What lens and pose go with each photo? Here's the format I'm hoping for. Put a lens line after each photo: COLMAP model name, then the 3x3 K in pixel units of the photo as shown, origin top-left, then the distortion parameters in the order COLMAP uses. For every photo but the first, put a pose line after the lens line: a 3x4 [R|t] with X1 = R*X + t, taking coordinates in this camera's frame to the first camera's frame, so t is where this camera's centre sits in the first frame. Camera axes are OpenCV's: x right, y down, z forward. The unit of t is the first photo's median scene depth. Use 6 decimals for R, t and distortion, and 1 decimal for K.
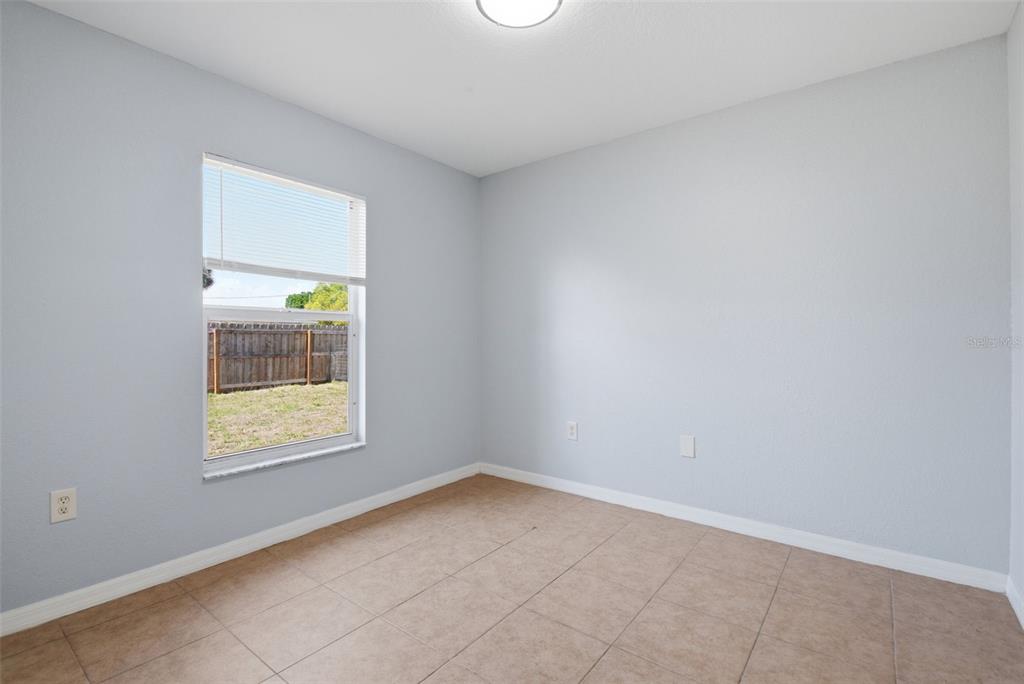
lens RADIAL K [[472.9, 0, 513.6], [0, 472.9, 343.0], [0, 0, 1]] dist [0.000092, -0.001405]
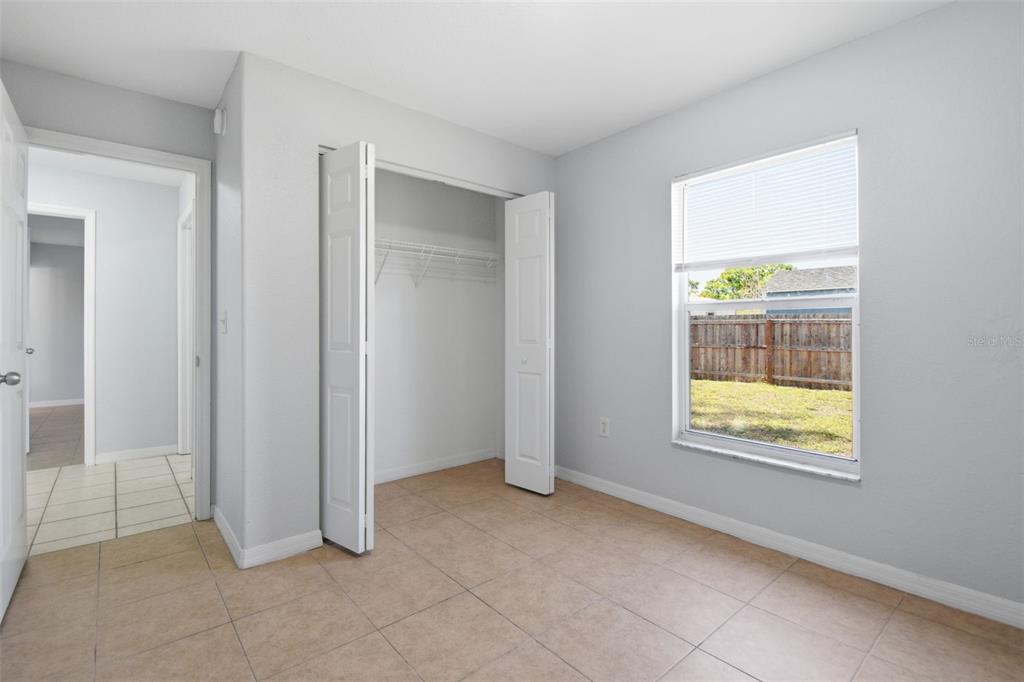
lens RADIAL K [[472.9, 0, 511.2], [0, 472.9, 333.1], [0, 0, 1]] dist [0.000092, -0.001405]
pose [[-0.222529, 0.001777, -0.974924, 0.591058], [-0.013089, 0.999903, 0.004810, -0.000979], [0.974838, 0.013832, -0.222484, 0.785692]]
